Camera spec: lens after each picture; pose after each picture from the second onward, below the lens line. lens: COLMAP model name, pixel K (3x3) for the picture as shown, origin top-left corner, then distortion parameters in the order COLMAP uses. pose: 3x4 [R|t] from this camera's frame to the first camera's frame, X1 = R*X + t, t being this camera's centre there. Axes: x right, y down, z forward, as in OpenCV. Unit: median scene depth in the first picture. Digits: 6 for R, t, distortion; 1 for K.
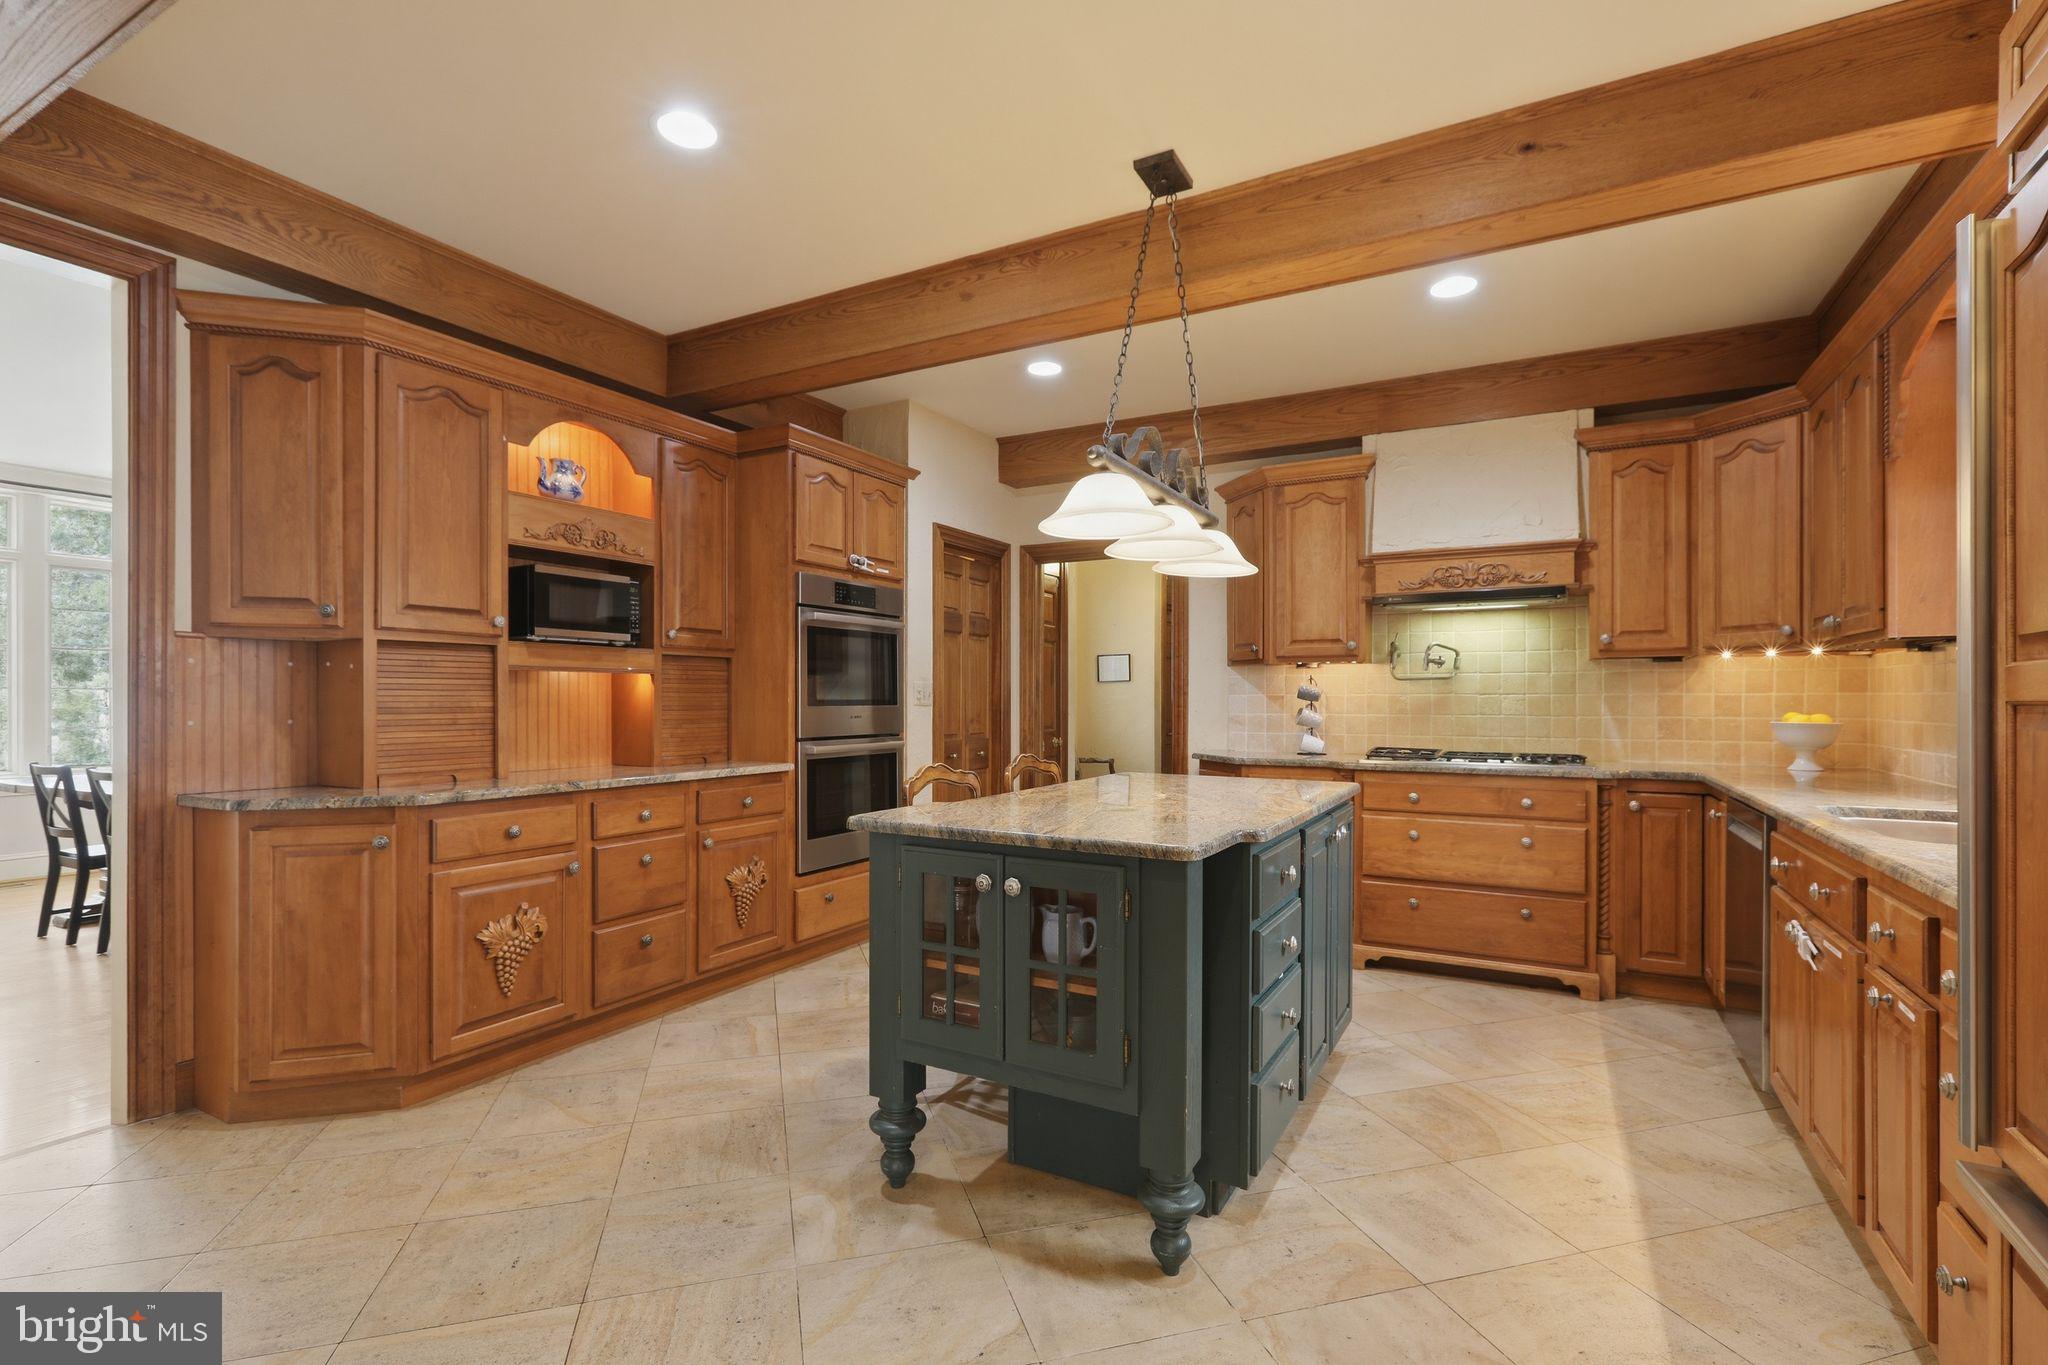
lens RADIAL K [[931.5, 0, 1027.1], [0, 931.5, 694.5], [0, 0, 1]] dist [-0.000030, 0.000591]
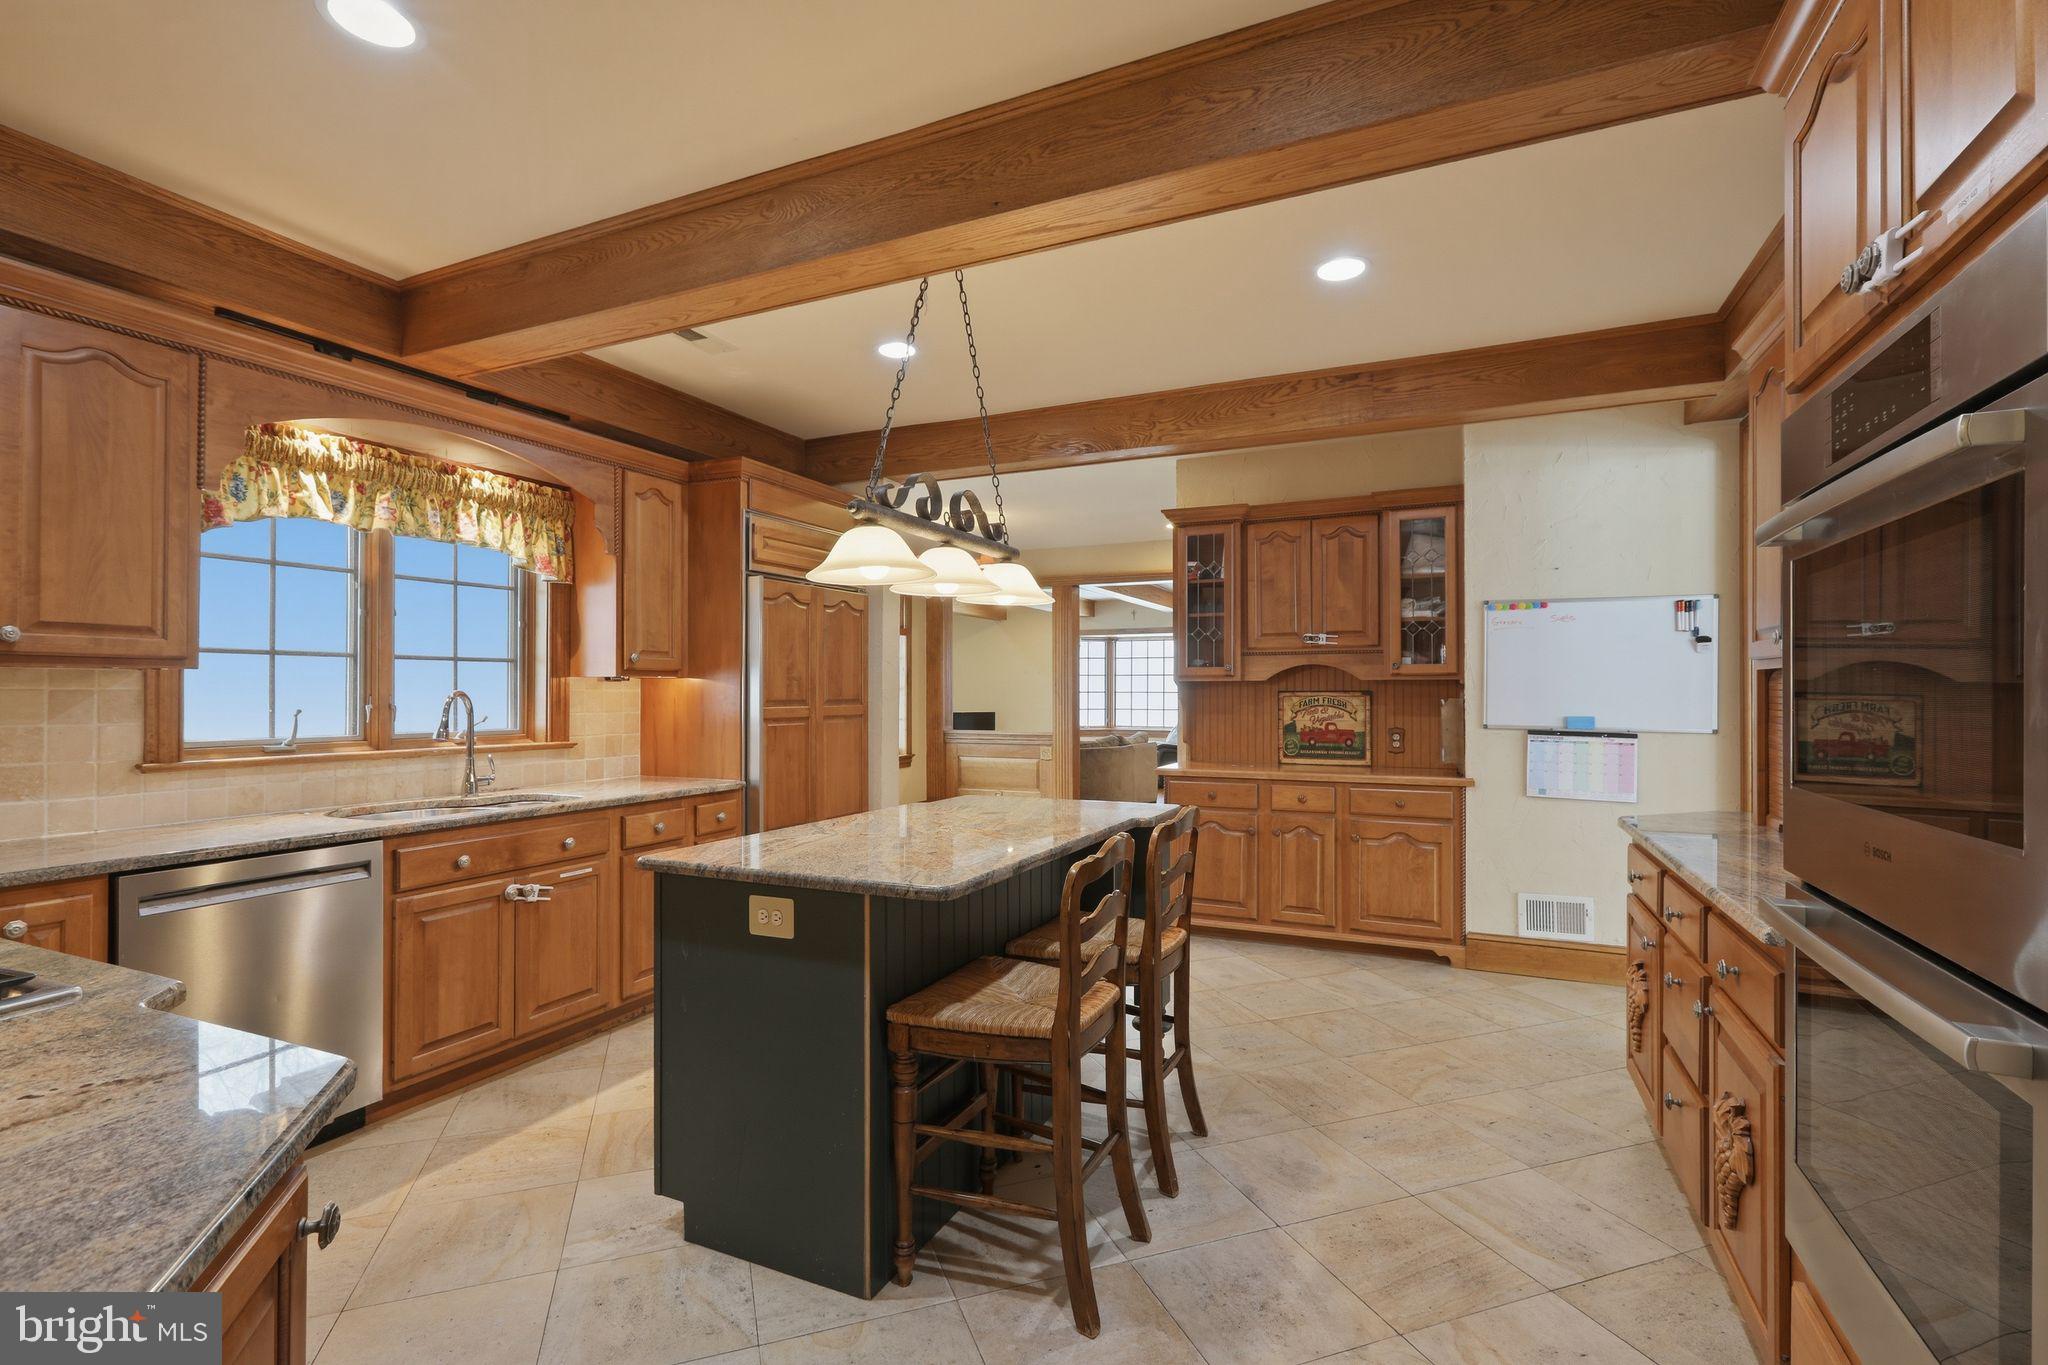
lens RADIAL K [[931.5, 0, 1027.1], [0, 931.5, 694.5], [0, 0, 1]] dist [-0.000030, 0.000591]
pose [[-0.997933, -0.002045, -0.064232, 0.084015], [-0.001656, 0.999980, -0.006102, -0.019999], [0.064243, -0.005983, -0.997916, 1.407708]]
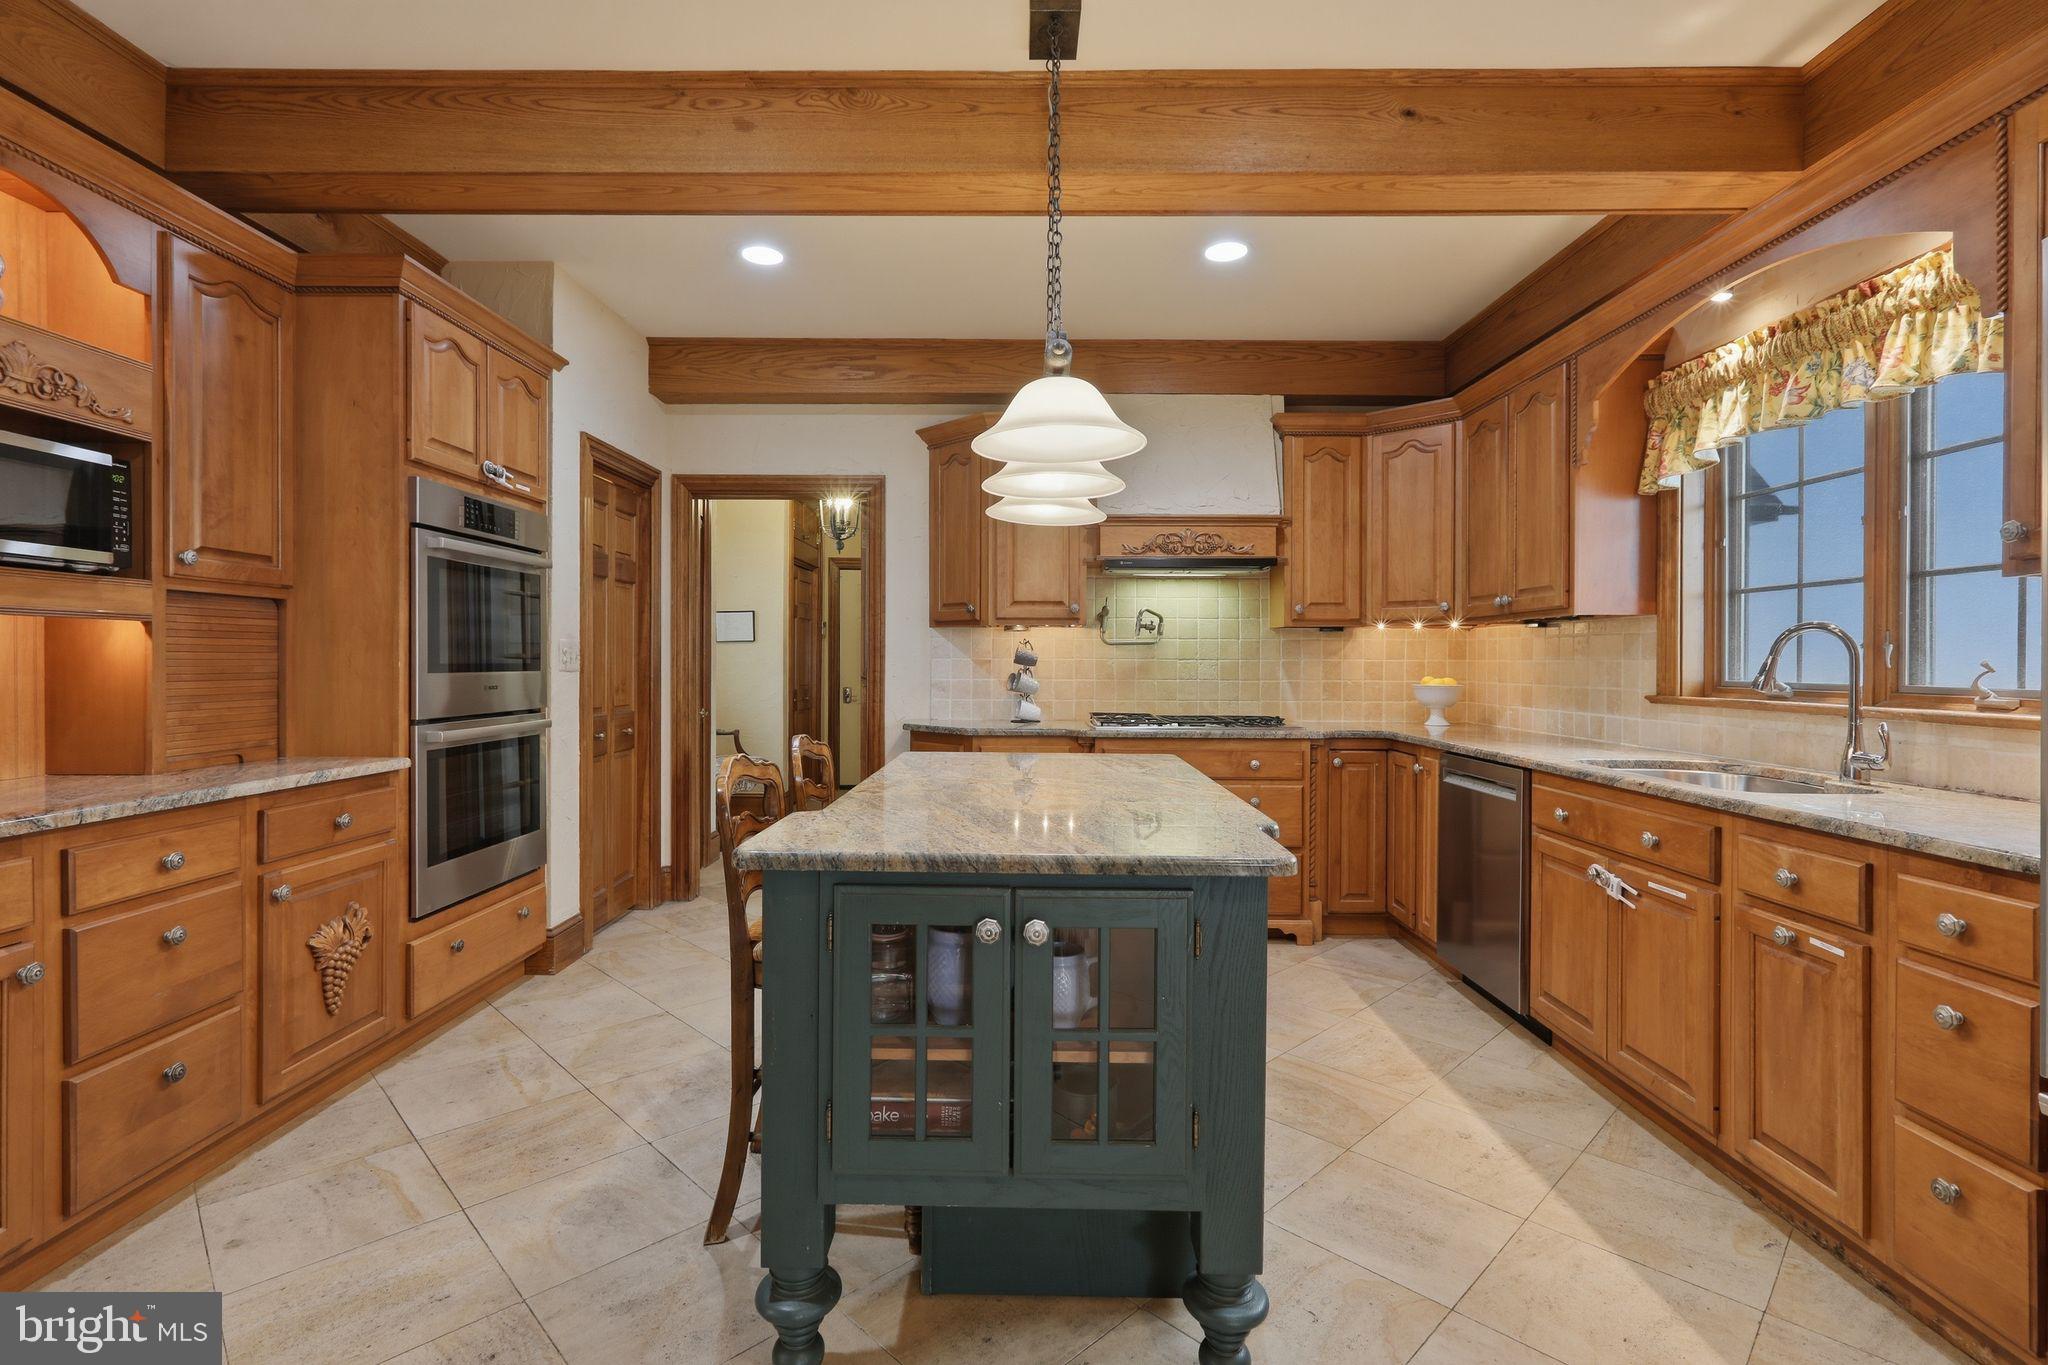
lens RADIAL K [[941.5, 0, 1022.3], [0, 941.5, 661.0], [0, 0, 1]] dist [0.001551, 0.001013]
pose [[0.881152, 0.003224, 0.472823, -0.187823], [-0.005871, 0.999974, 0.004124, -0.002138], [-0.472797, -0.006410, 0.881148, 0.189509]]
